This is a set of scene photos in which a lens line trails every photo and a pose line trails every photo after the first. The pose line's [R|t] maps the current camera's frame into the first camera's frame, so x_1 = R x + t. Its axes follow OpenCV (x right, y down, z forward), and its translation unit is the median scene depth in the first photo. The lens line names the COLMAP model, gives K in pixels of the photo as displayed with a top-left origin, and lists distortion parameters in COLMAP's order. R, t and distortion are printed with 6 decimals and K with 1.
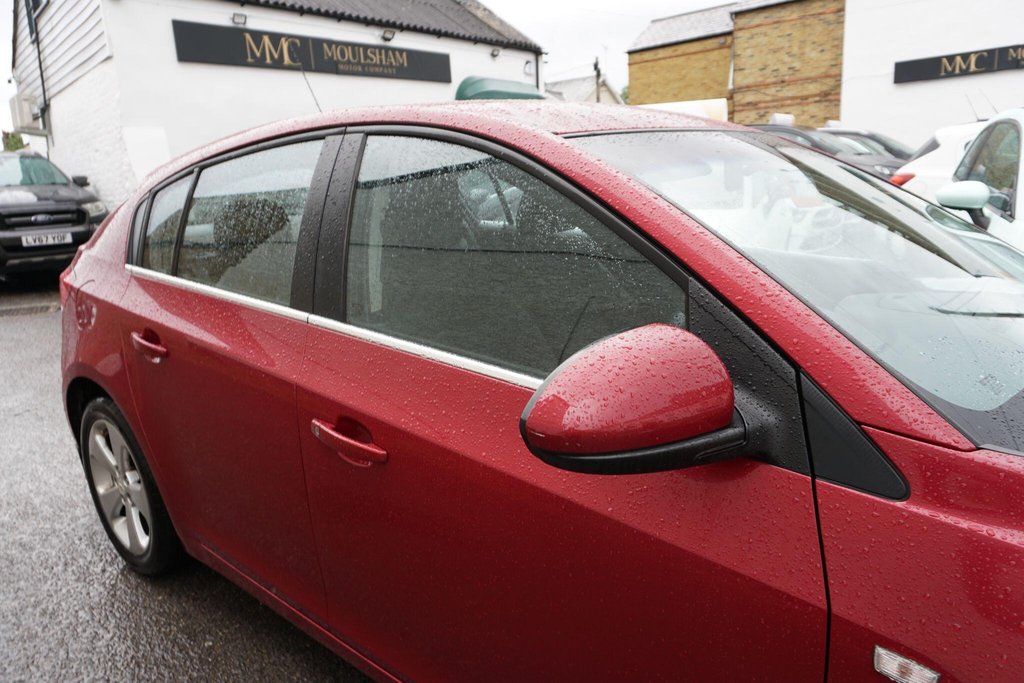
lens RADIAL K [[693.2, 0, 509.4], [0, 693.2, 356.7], [0, 0, 1]] dist [-0.051325, 0.042712]
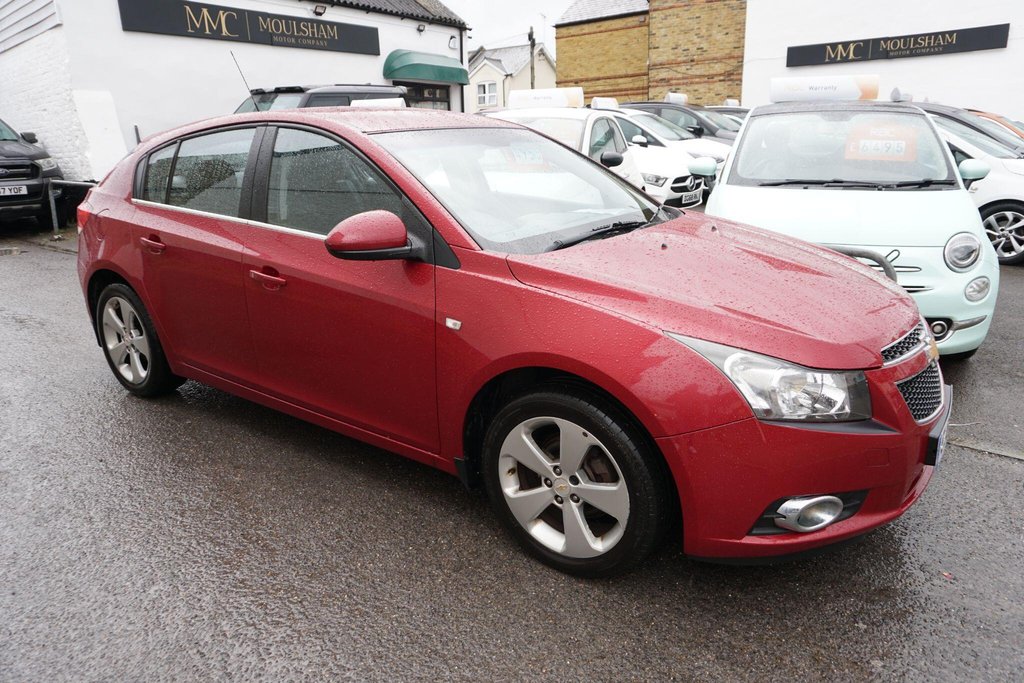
lens RADIAL K [[701.2, 0, 512.7], [0, 701.2, 357.4], [0, 0, 1]] dist [-0.019086, 0.001858]
pose [[0.996899, 0.002604, 0.078643, 0.036440], [-0.005987, 0.999065, 0.042812, 0.028920], [-0.078458, -0.043150, 0.995983, -0.126714]]
